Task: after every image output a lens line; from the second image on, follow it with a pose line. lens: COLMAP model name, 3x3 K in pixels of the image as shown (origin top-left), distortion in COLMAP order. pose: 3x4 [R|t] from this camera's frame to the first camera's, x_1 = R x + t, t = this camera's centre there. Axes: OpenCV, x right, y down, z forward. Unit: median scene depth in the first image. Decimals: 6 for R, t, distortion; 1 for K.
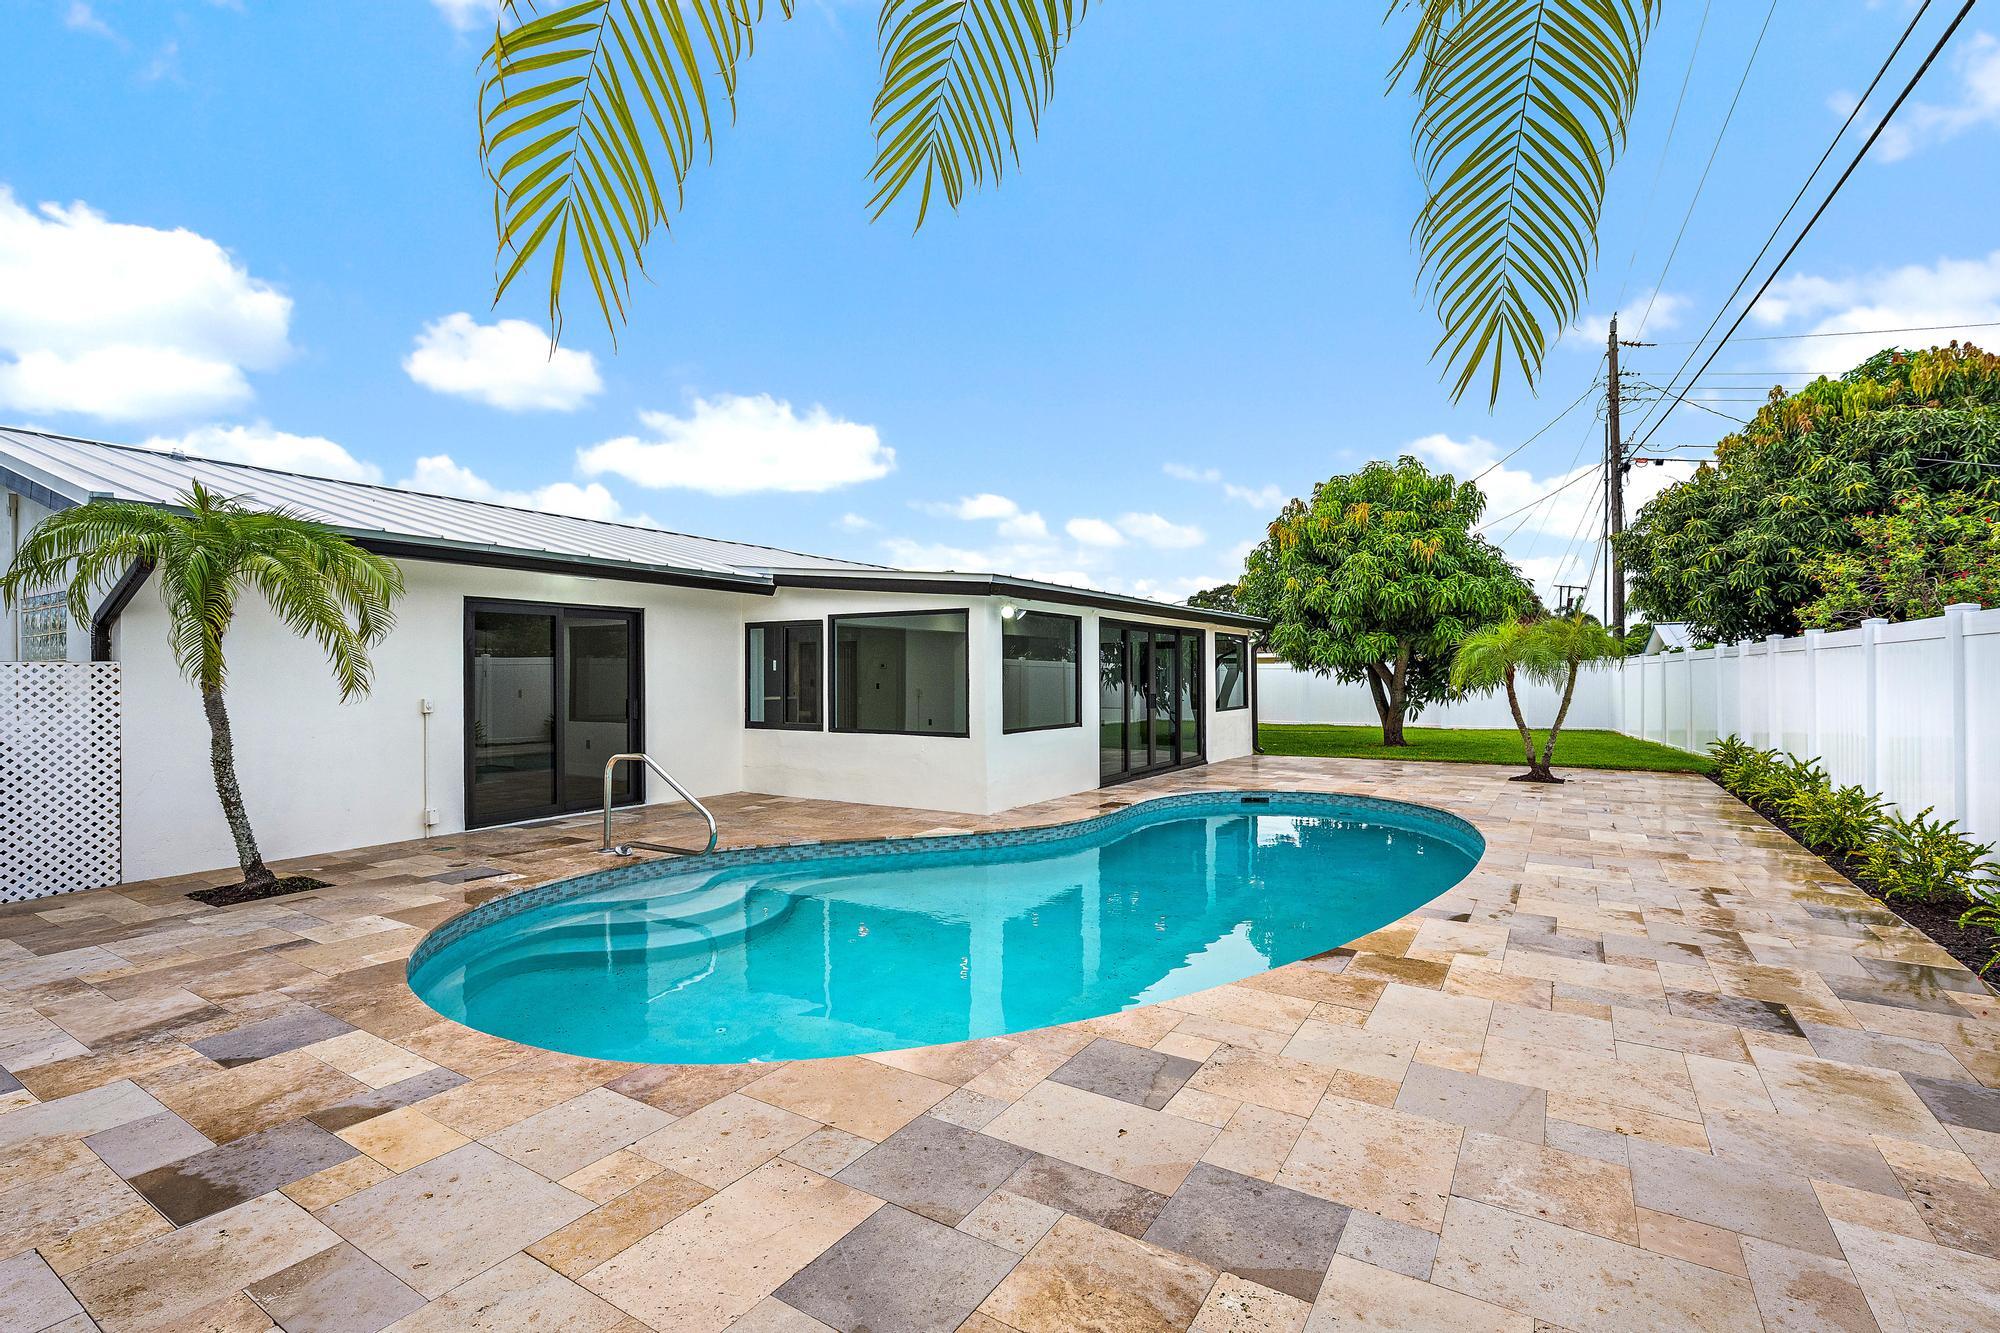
lens RADIAL K [[885.2, 0, 1000.0], [0, 885.2, 666.5], [0, 0, 1]] dist [-0.002305, 0.000471]
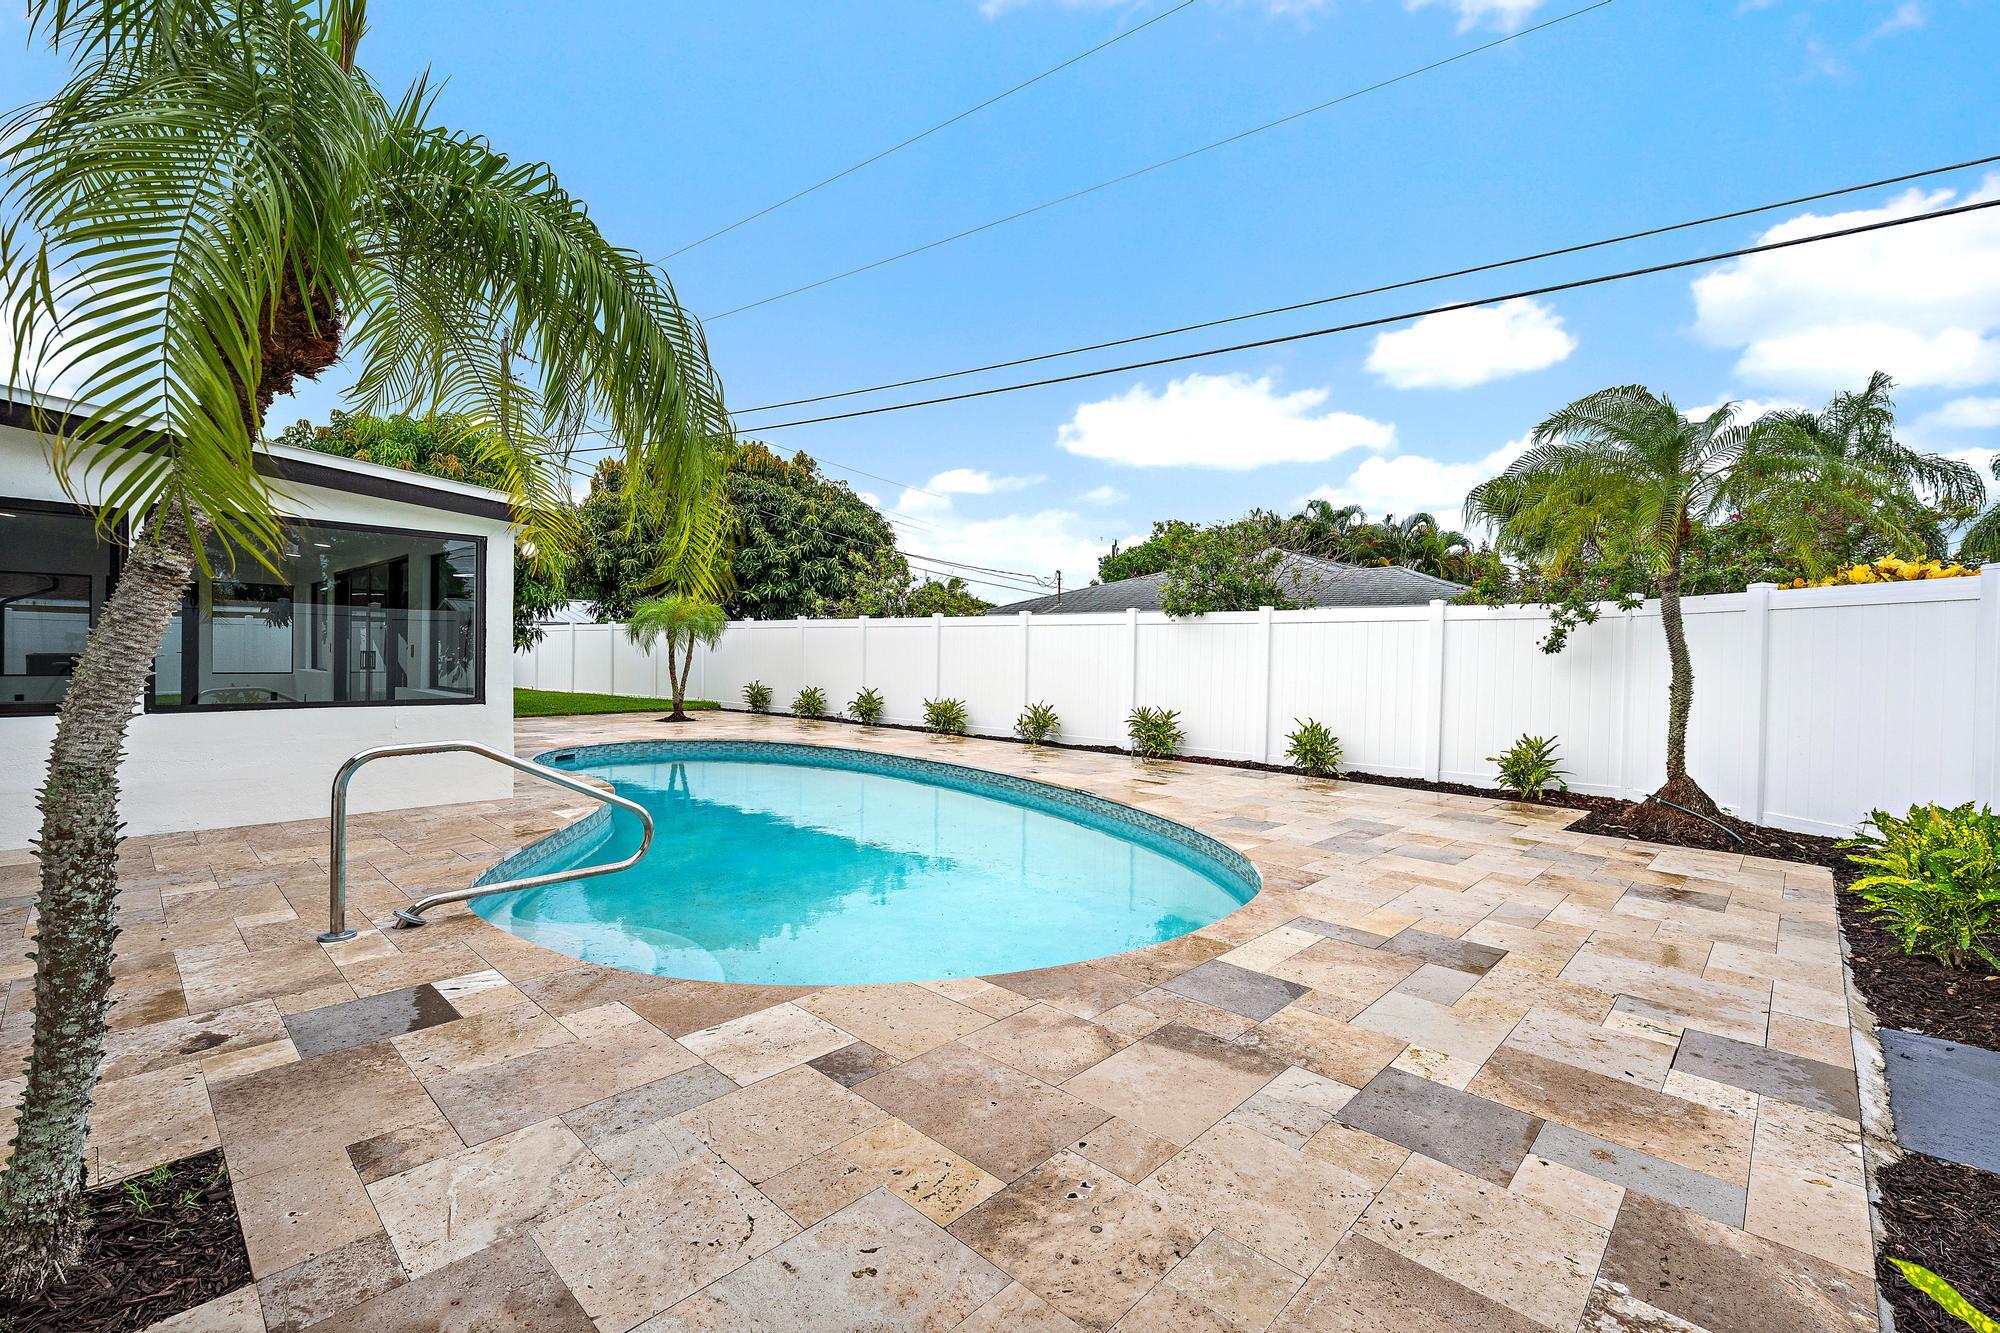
lens RADIAL K [[843.1, 0, 1000.0], [0, 843.1, 666.5], [0, 0, 1]] dist [0.000027, -0.000186]
pose [[0.207745, -0.013019, 0.978096, -1.818042], [-0.026109, 0.999481, 0.018849, 0.057346], [-0.977835, -0.029453, 0.207297, 1.097958]]
